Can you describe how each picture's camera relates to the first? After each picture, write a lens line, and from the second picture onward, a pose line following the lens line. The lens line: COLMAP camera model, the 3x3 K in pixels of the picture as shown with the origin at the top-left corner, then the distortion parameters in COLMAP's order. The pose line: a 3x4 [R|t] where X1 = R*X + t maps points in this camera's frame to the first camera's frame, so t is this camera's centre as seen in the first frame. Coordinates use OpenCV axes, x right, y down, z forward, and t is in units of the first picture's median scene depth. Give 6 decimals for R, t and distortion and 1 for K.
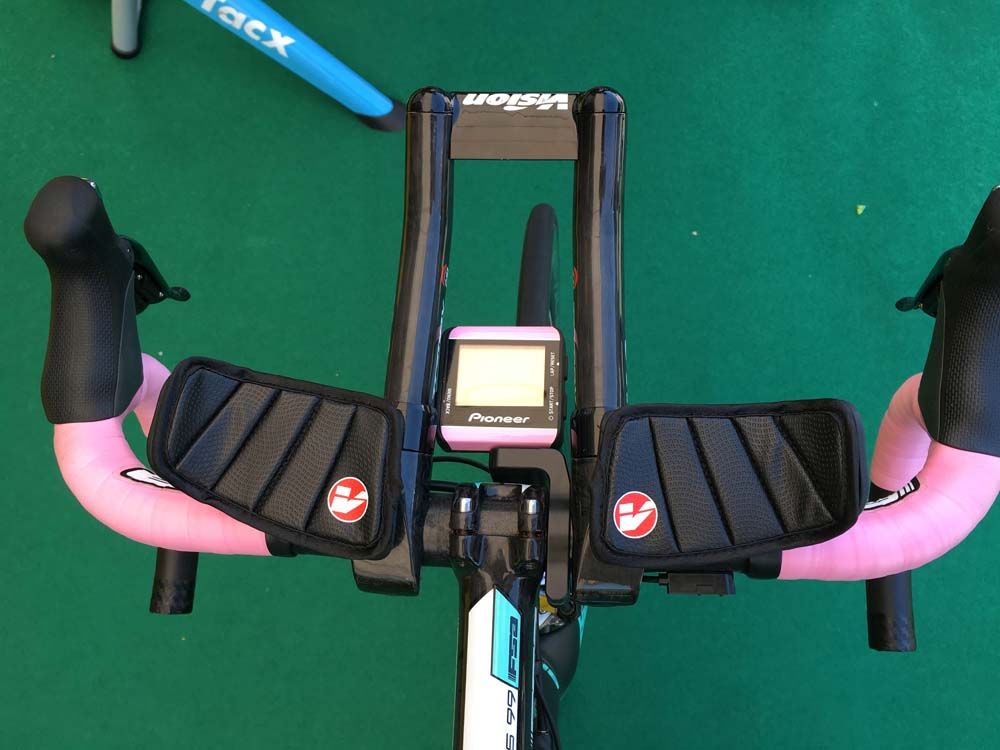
lens RADIAL K [[870.6, 0, 500.0], [0, 870.6, 375.0], [0, 0, 1]] dist [0.122662, -0.220732]
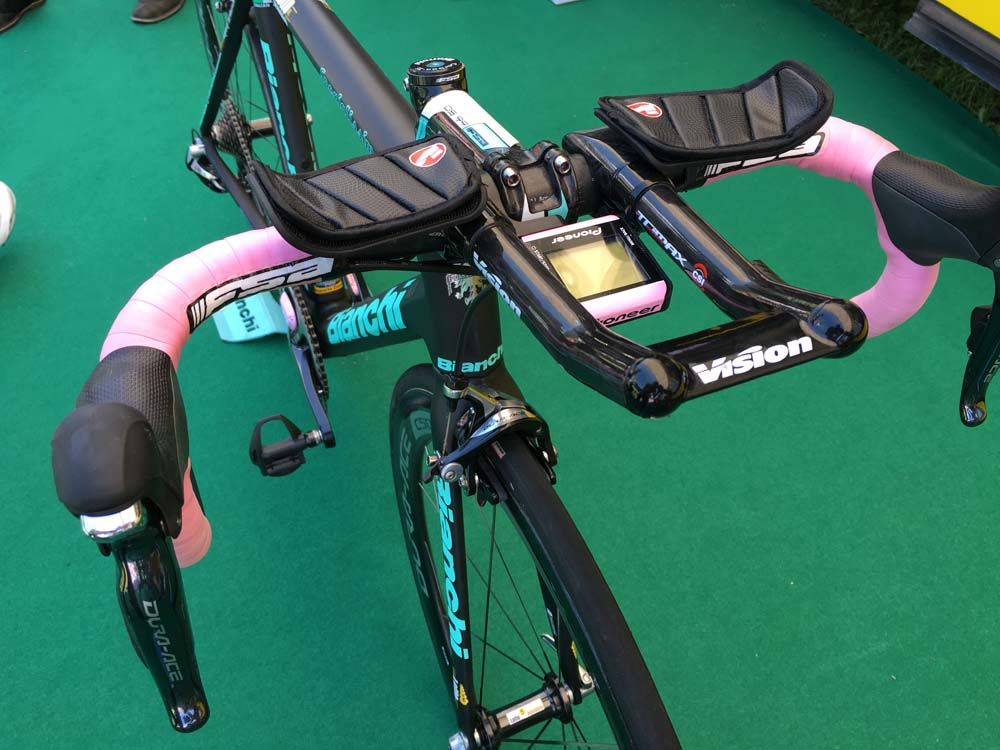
lens RADIAL K [[870.6, 0, 500.0], [0, 870.6, 375.0], [0, 0, 1]] dist [0.122662, -0.220732]
pose [[-0.891510, 0.364228, -0.269347, 0.463197], [-0.422879, -0.455944, 0.783127, -0.883082], [0.162430, 0.812067, 0.560503, 0.560260]]
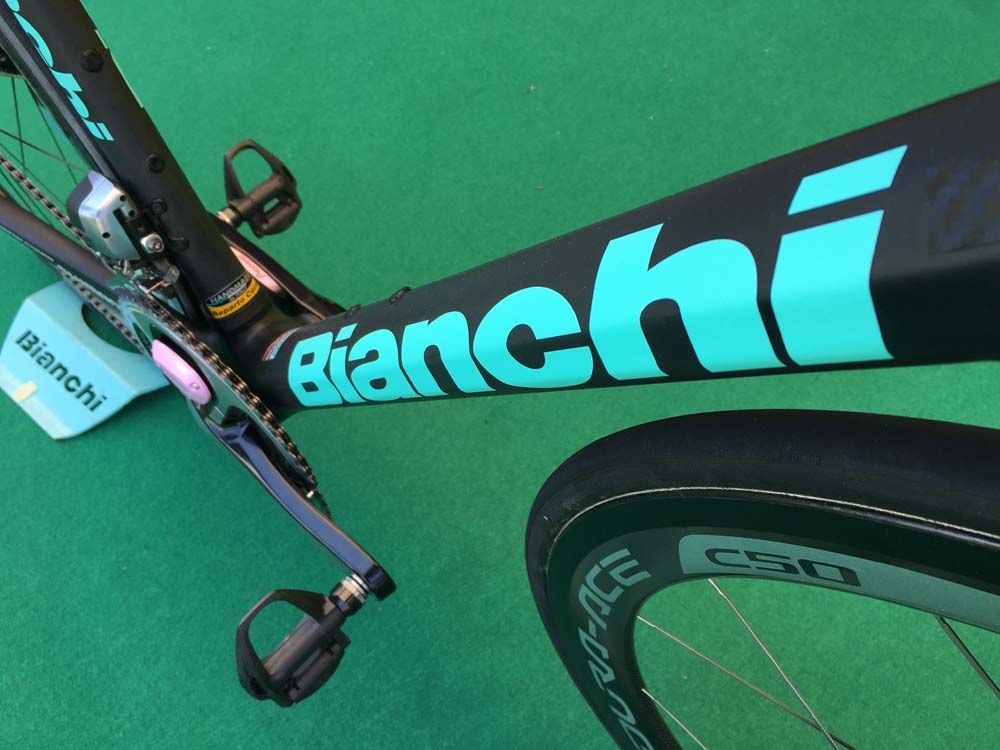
lens RADIAL K [[870.6, 0, 500.0], [0, 870.6, 375.0], [0, 0, 1]] dist [0.122662, -0.220732]
pose [[-0.623209, 0.705165, -0.338161, 0.387523], [-0.702760, -0.315242, 0.637771, 0.593551], [0.343131, 0.635110, 0.692023, 1.124358]]
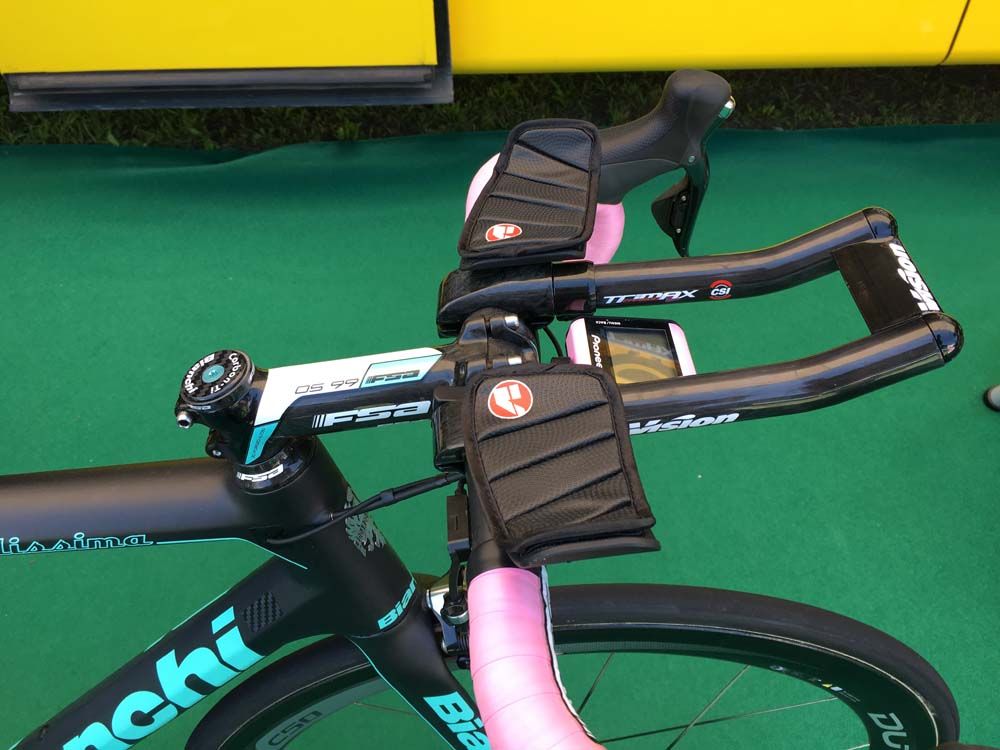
lens RADIAL K [[870.6, 0, 500.0], [0, 870.6, 375.0], [0, 0, 1]] dist [0.122662, -0.220732]
pose [[0.084629, 0.755635, -0.649503, 0.748798], [-0.955965, 0.245409, 0.160950, -0.001064], [0.281014, 0.607281, 0.743129, 0.204878]]
